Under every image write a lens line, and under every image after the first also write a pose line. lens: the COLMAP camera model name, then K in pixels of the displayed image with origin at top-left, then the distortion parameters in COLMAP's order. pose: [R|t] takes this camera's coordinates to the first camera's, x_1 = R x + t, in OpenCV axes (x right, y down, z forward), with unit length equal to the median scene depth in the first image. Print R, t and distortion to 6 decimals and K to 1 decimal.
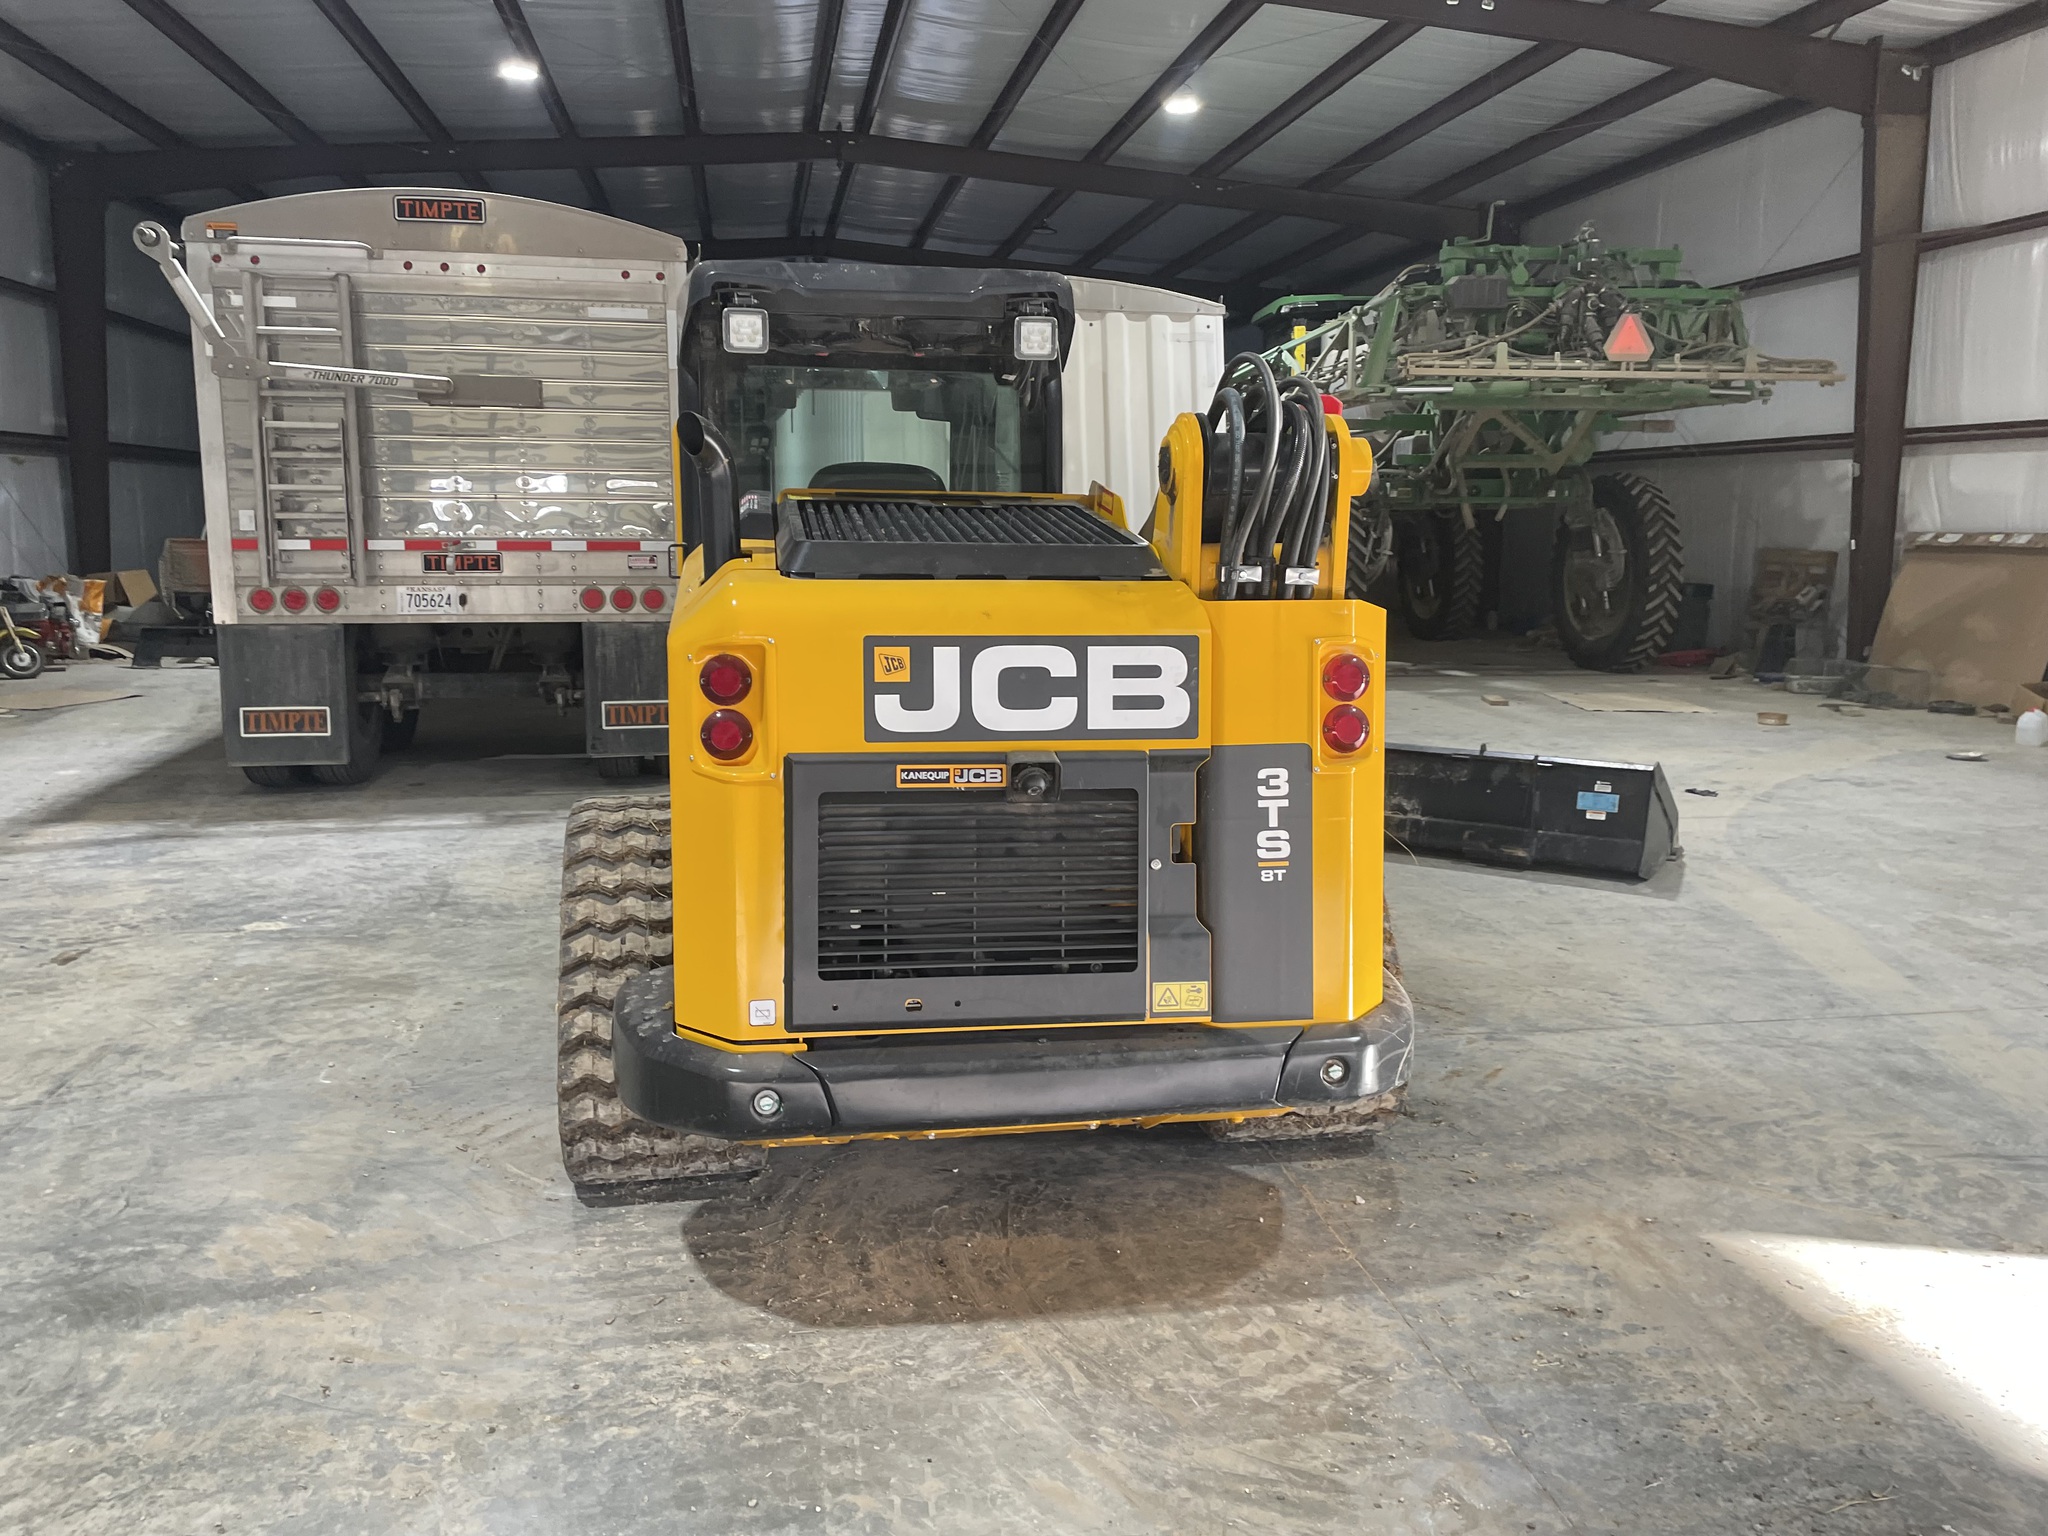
lens RADIAL K [[1543.2, 0, 1001.1], [0, 1543.2, 722.8], [0, 0, 1]] dist [0.088798, -0.113548]
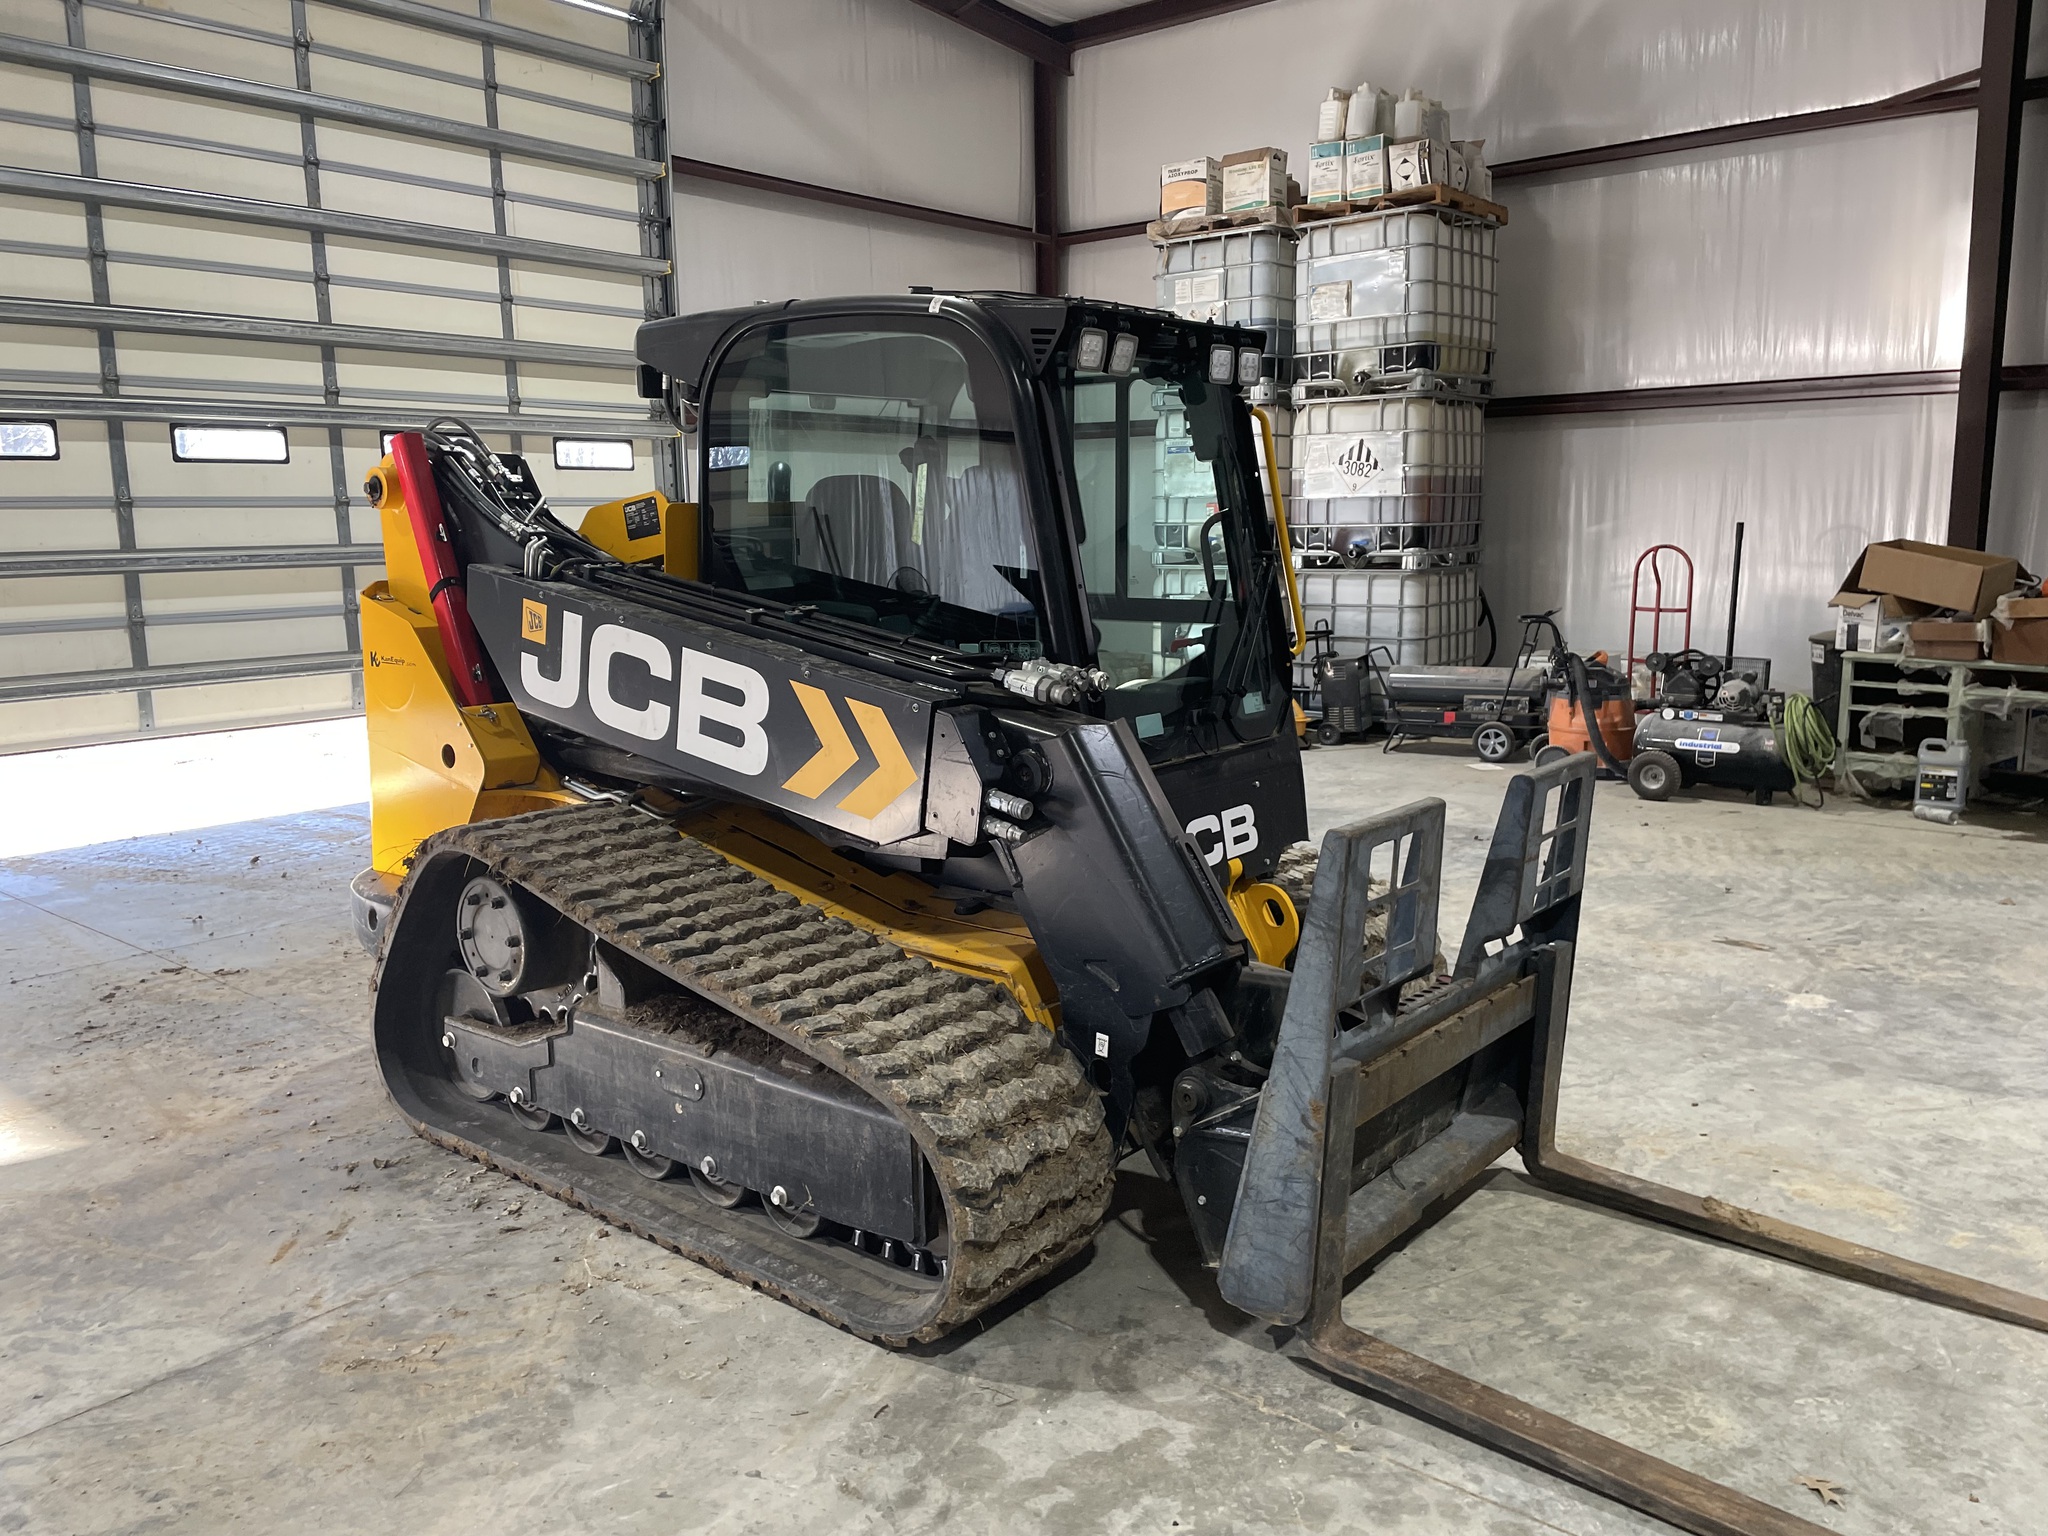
lens RADIAL K [[1543.2, 0, 1027.0], [0, 1543.2, 765.7], [0, 0, 1]] dist [0.088798, -0.113548]
pose [[-0.753483, 0.109847, -0.648226, 0.655056], [-0.081436, 0.962759, 0.257805, -0.301124], [0.652405, 0.247040, -0.716477, 2.206668]]
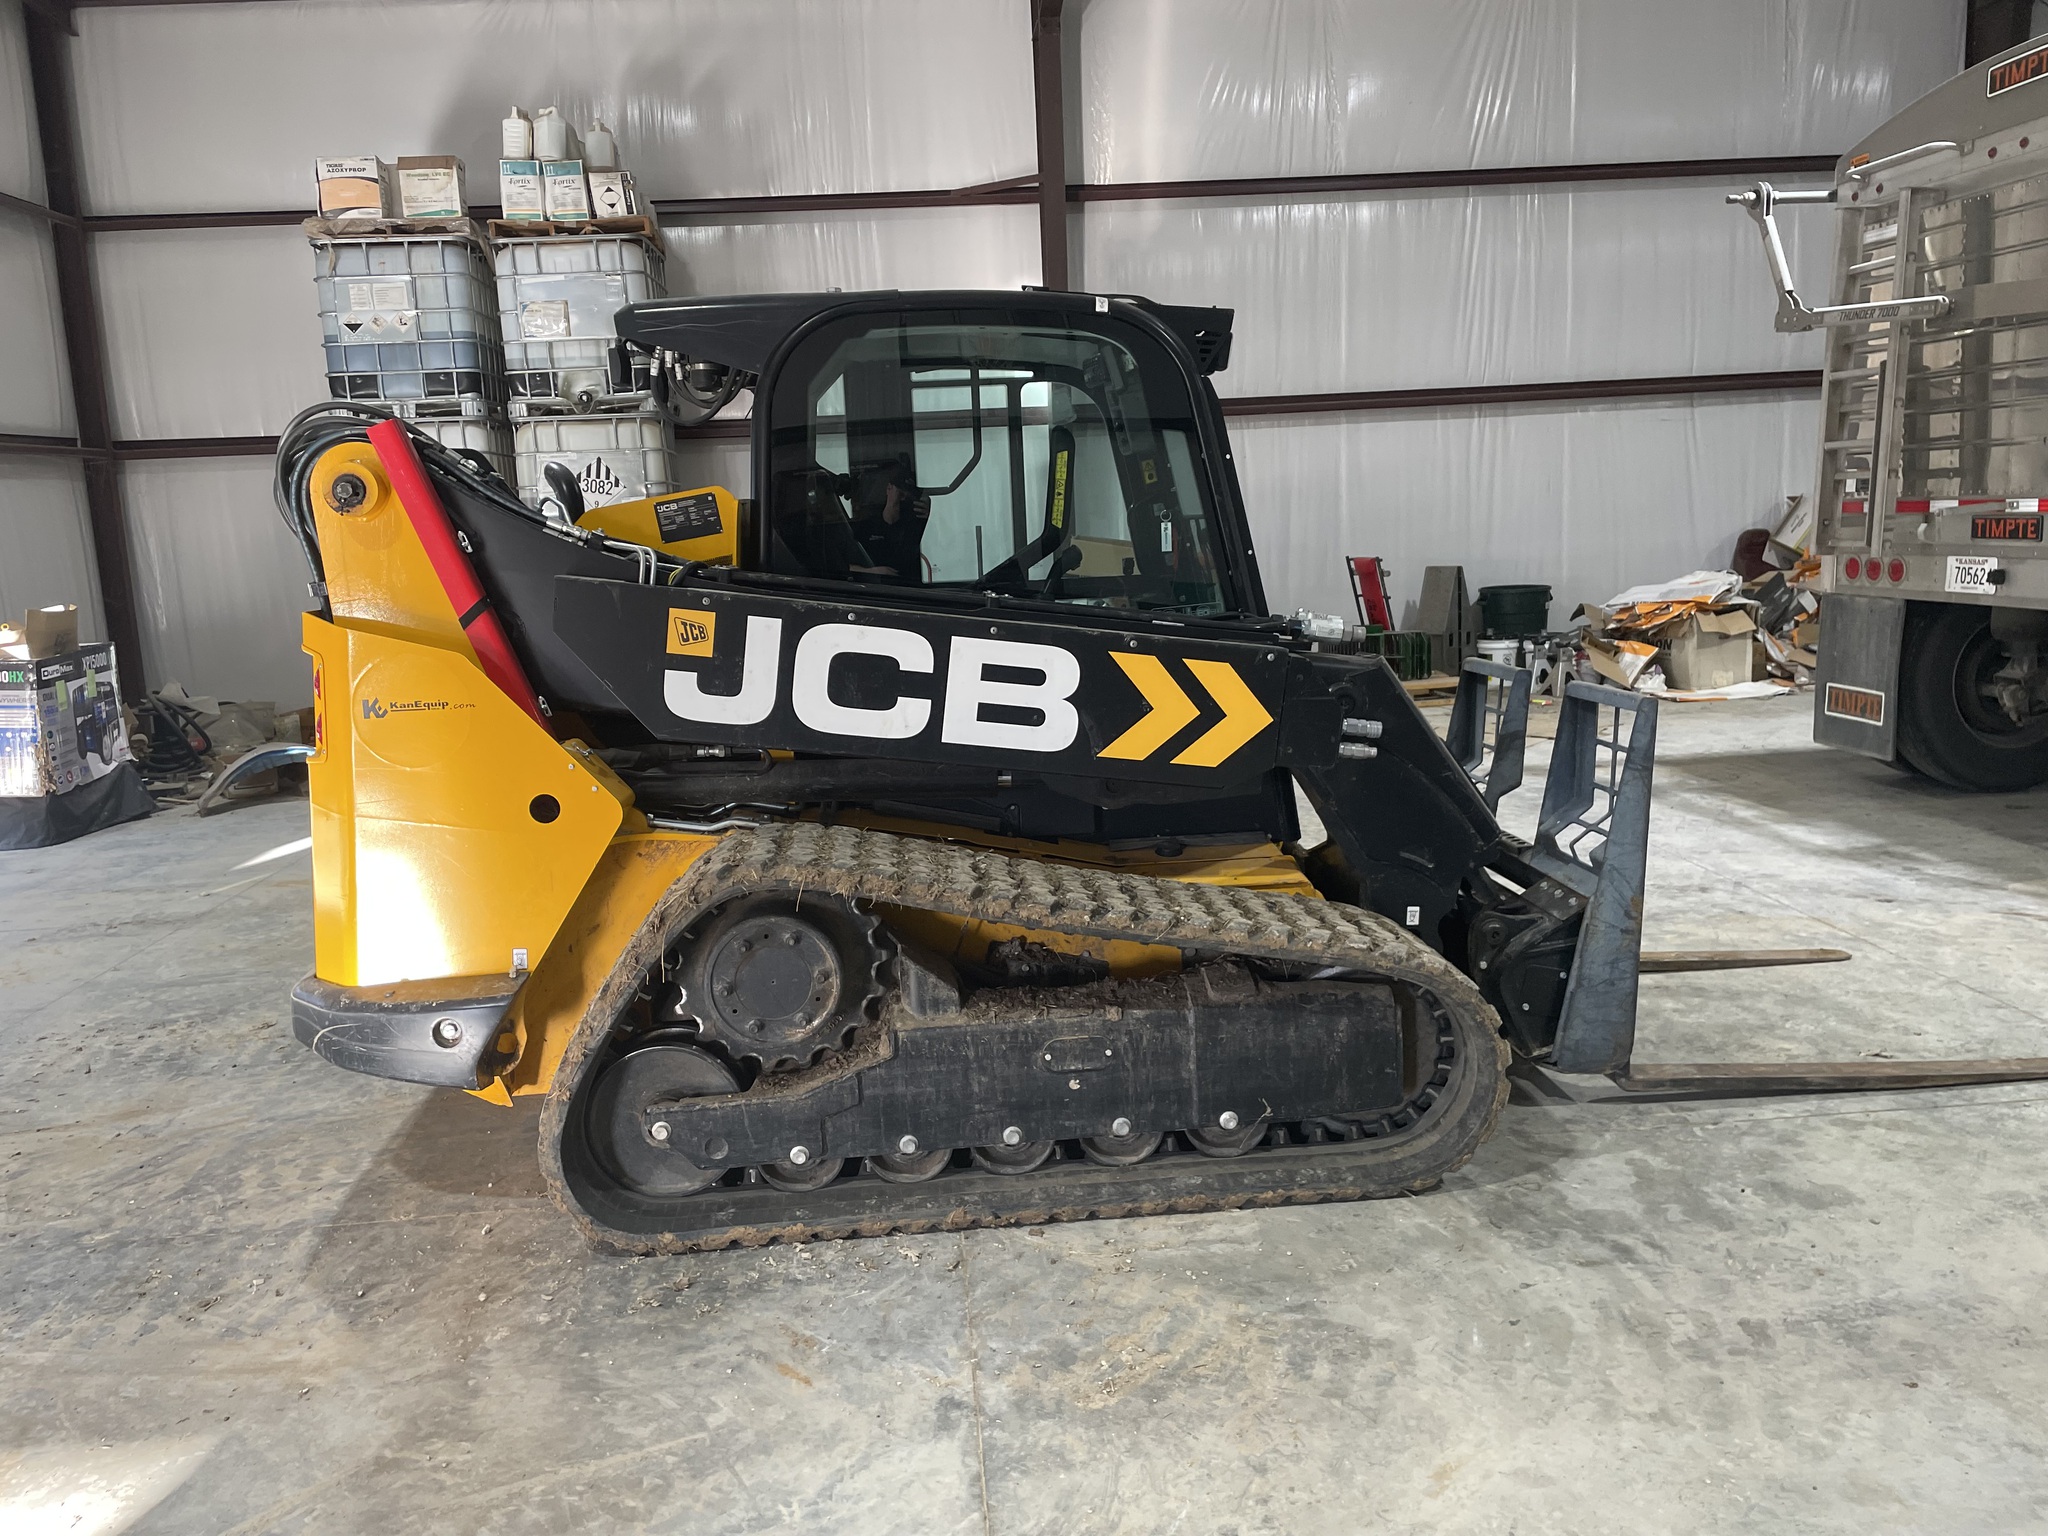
lens RADIAL K [[1543.2, 0, 1014.7], [0, 1543.2, 747.5], [0, 0, 1]] dist [0.088798, -0.113548]
pose [[-0.090915, 0.150417, -0.984433, 1.157095], [-0.088847, 0.983360, 0.158458, -0.183357], [0.991887, 0.101871, -0.076038, 1.415530]]
